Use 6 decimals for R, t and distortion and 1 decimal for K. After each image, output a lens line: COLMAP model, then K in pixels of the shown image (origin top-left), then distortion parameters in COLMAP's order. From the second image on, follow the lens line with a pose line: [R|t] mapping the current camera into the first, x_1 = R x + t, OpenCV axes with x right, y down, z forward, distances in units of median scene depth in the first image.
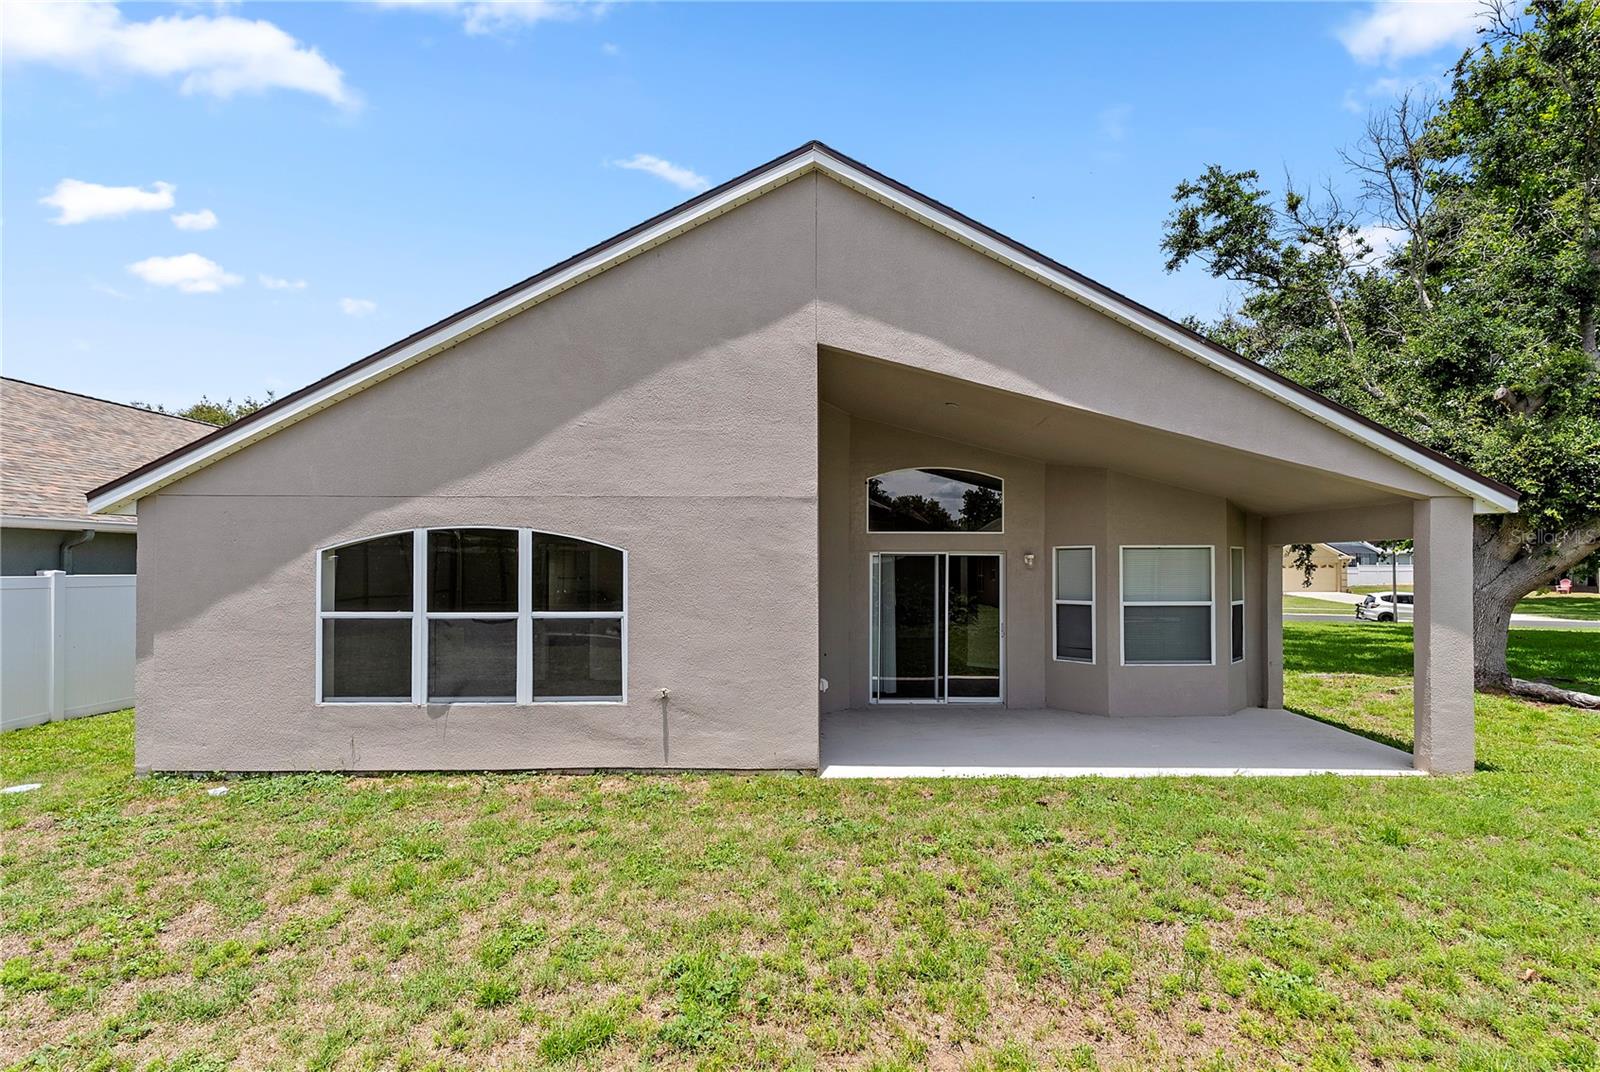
lens RADIAL K [[744.0, 0, 808.8], [0, 744.0, 550.8], [0, 0, 1]] dist [-0.008880, 0.000368]
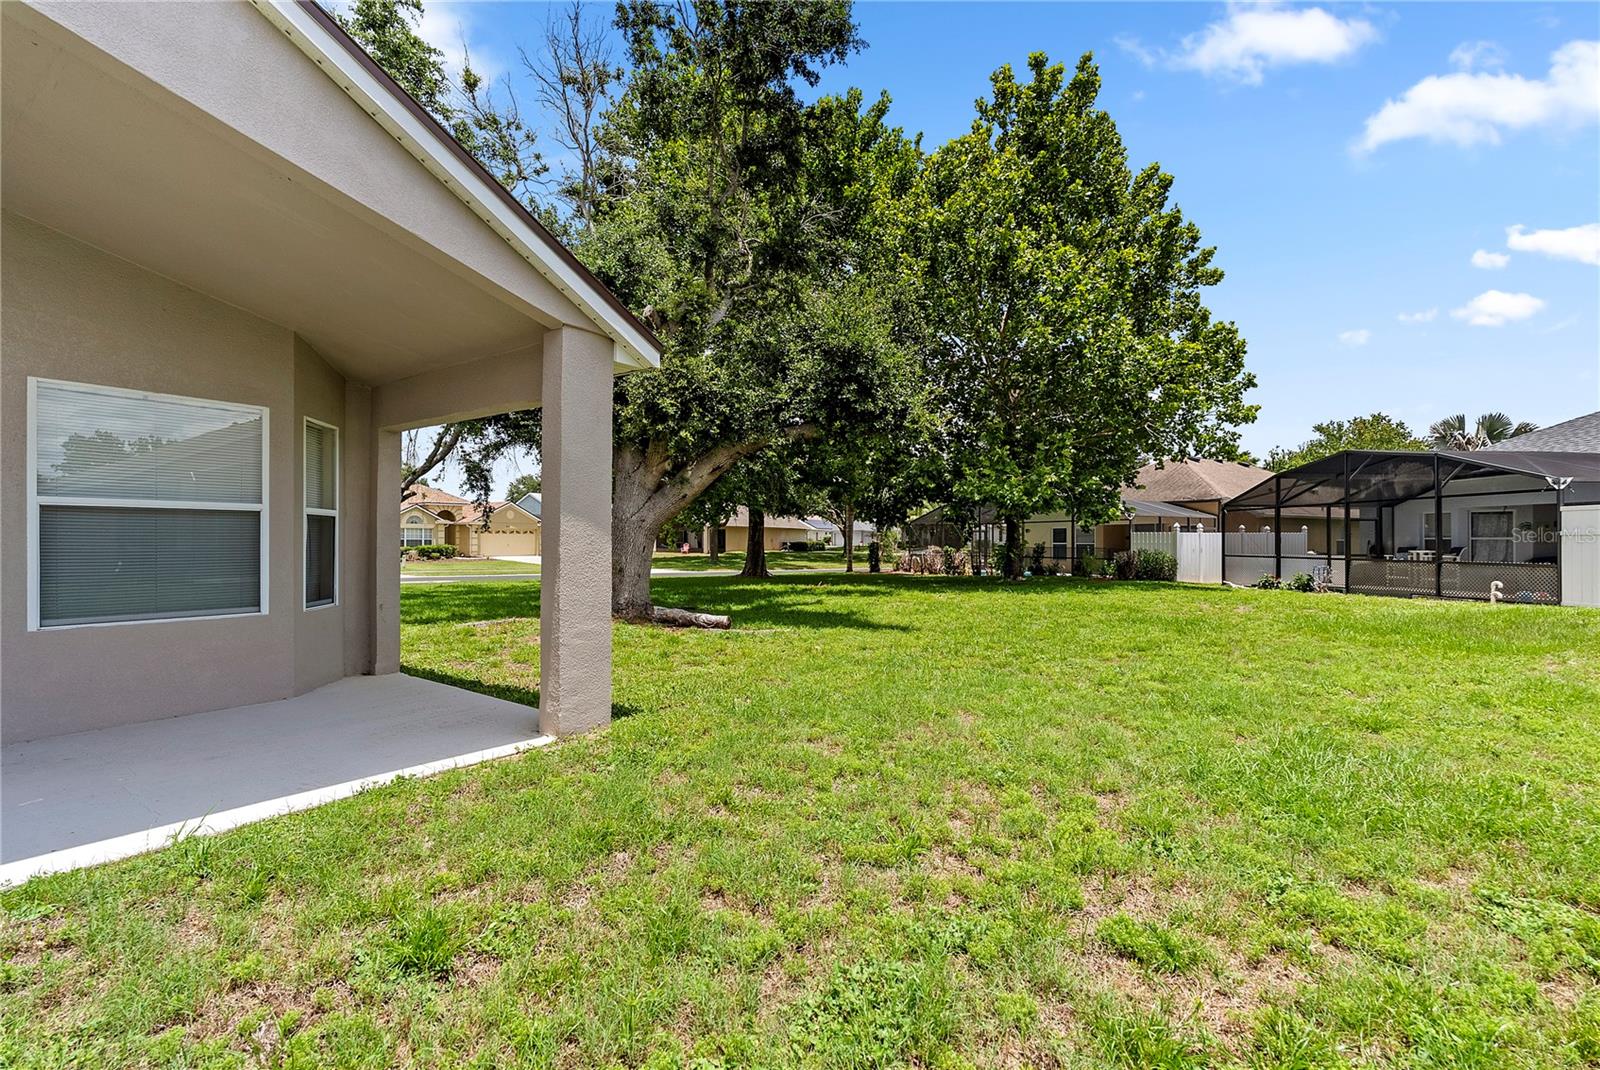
lens RADIAL K [[705.0, 0, 801.4], [0, 705.0, 549.9], [0, 0, 1]] dist [0.000374, -0.002961]
pose [[0.570801, -0.006098, 0.821066, 0.331623], [-0.015009, 0.999728, 0.017859, 0.087455], [-0.820951, -0.022518, 0.570554, 0.343180]]
